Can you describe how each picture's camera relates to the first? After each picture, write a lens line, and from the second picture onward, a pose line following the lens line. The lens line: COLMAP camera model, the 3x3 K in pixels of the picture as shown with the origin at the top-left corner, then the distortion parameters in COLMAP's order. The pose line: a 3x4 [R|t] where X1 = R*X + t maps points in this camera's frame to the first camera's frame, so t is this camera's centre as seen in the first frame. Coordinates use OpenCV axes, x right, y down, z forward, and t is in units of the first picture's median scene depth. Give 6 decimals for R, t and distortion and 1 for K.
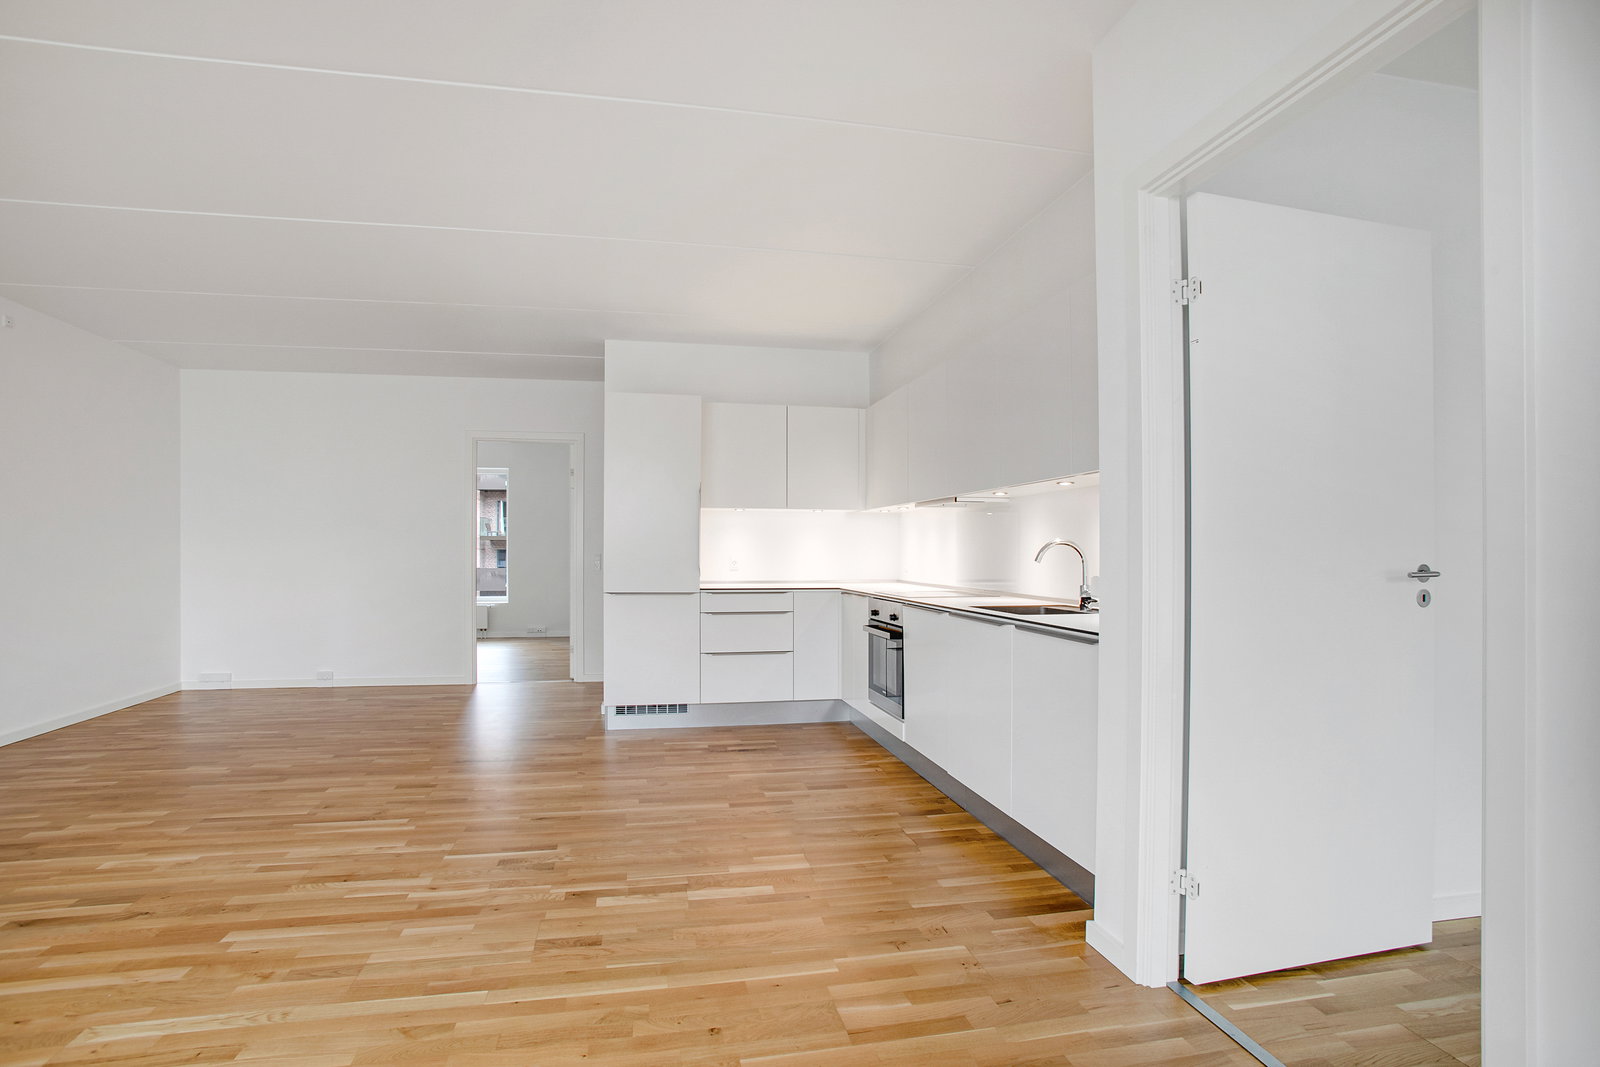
lens RADIAL K [[805.9, 0, 775.7], [0, 805.9, 552.8], [0, 0, 1]] dist [-0.020162, 0.000502]
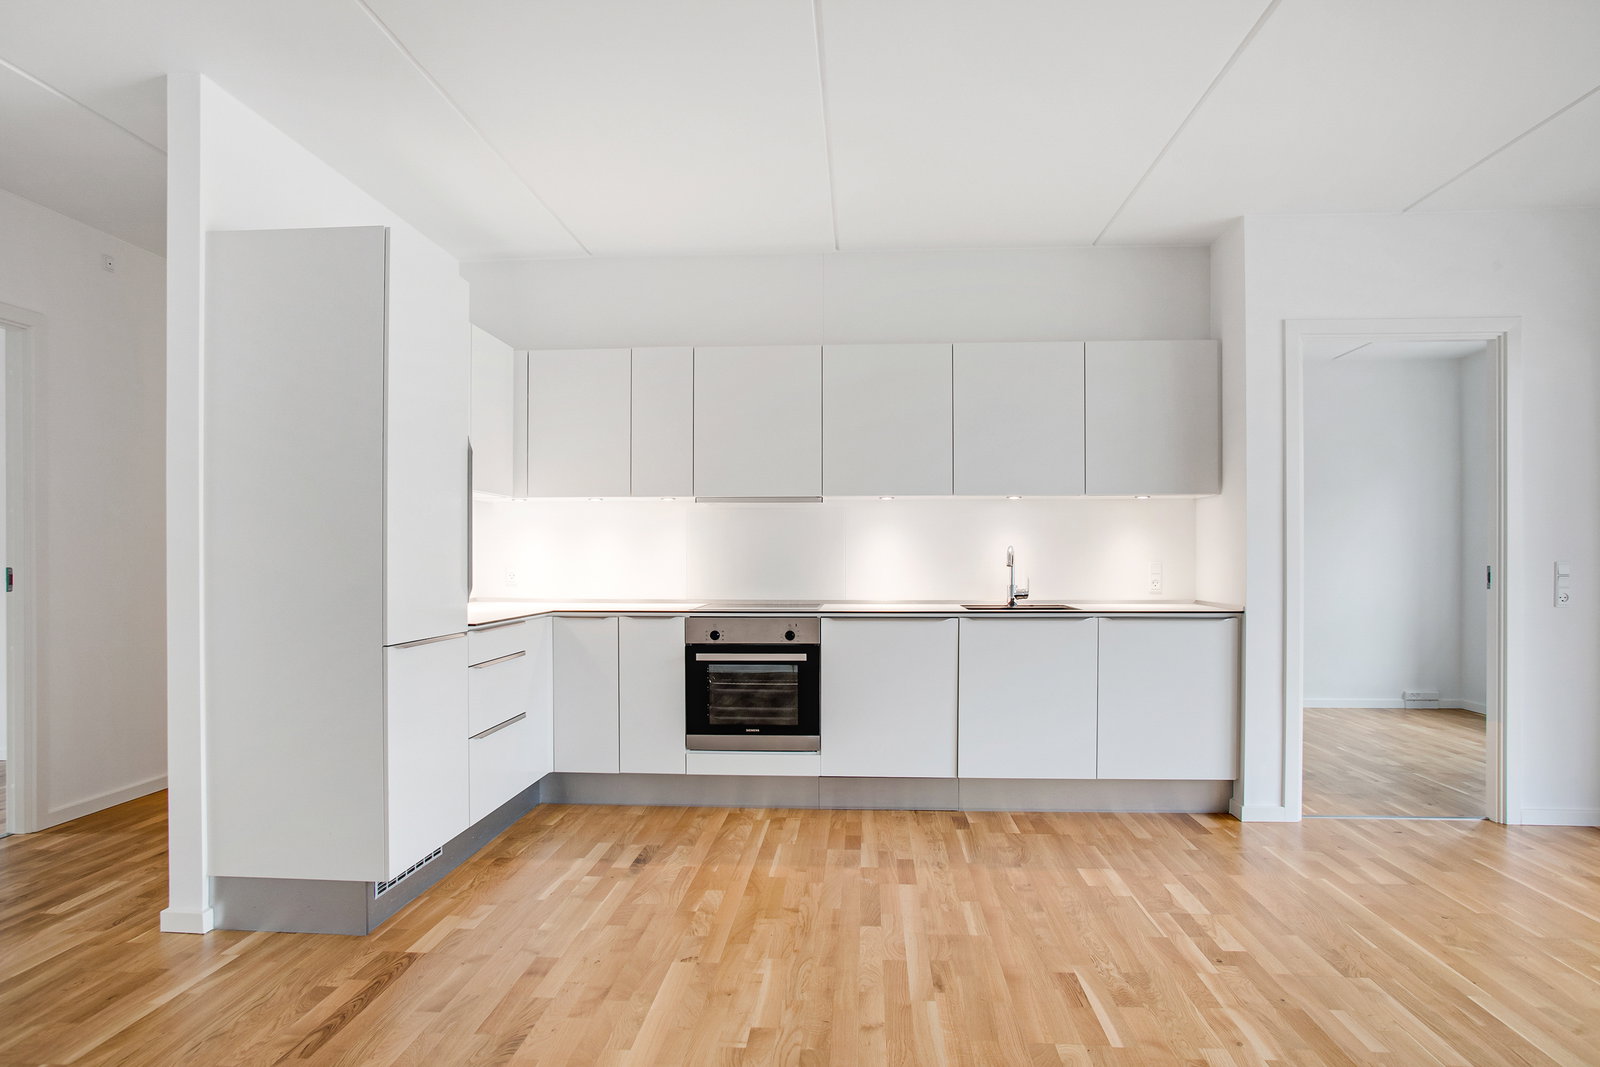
lens RADIAL K [[960.0, 0, 796.0], [0, 960.0, 566.1], [0, 0, 1]] dist [-0.063265, 0.046418]
pose [[0.246808, -0.003936, 0.969056, -1.121001], [0.001174, 0.999992, 0.003762, -0.000037], [-0.969064, 0.000209, 0.246811, 0.997459]]
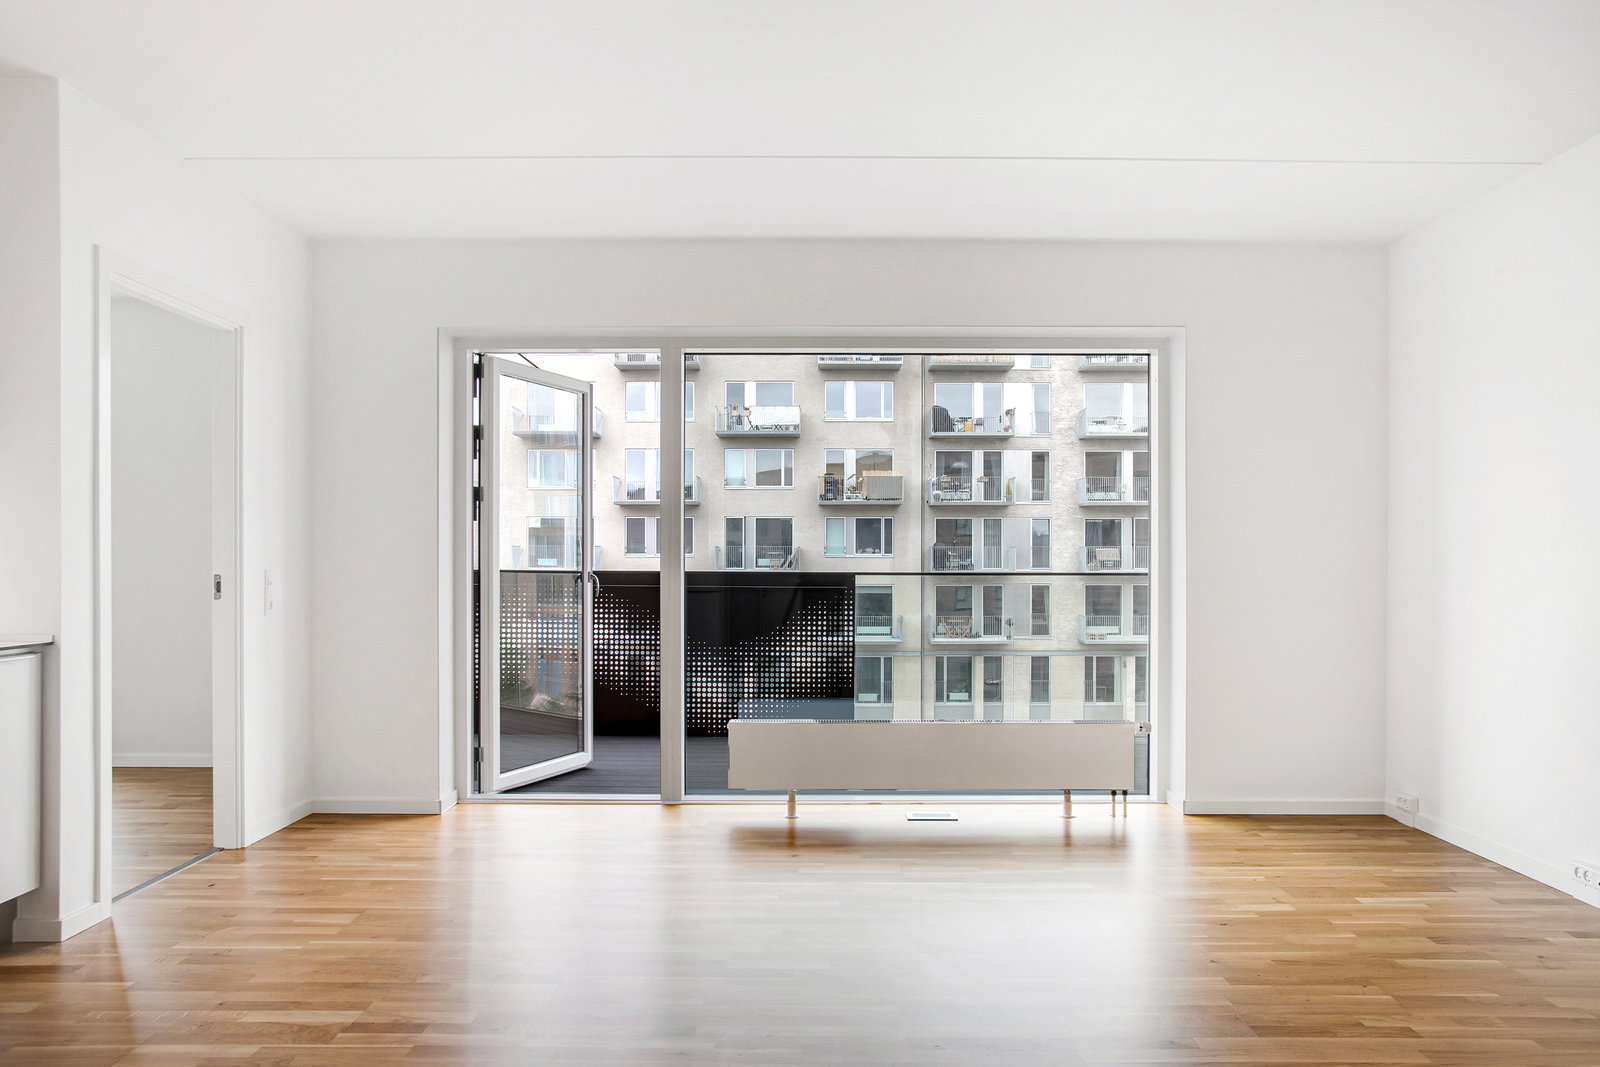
lens RADIAL K [[1112.9, 0, 799.4], [0, 1112.9, 556.8], [0, 0, 1]] dist [-0.008647, 0.001159]
pose [[-0.983779, 0.008915, 0.179163, -0.601988], [0.008030, 0.999952, -0.005662, -0.002686], [-0.179205, -0.004131, -0.983803, 1.648639]]
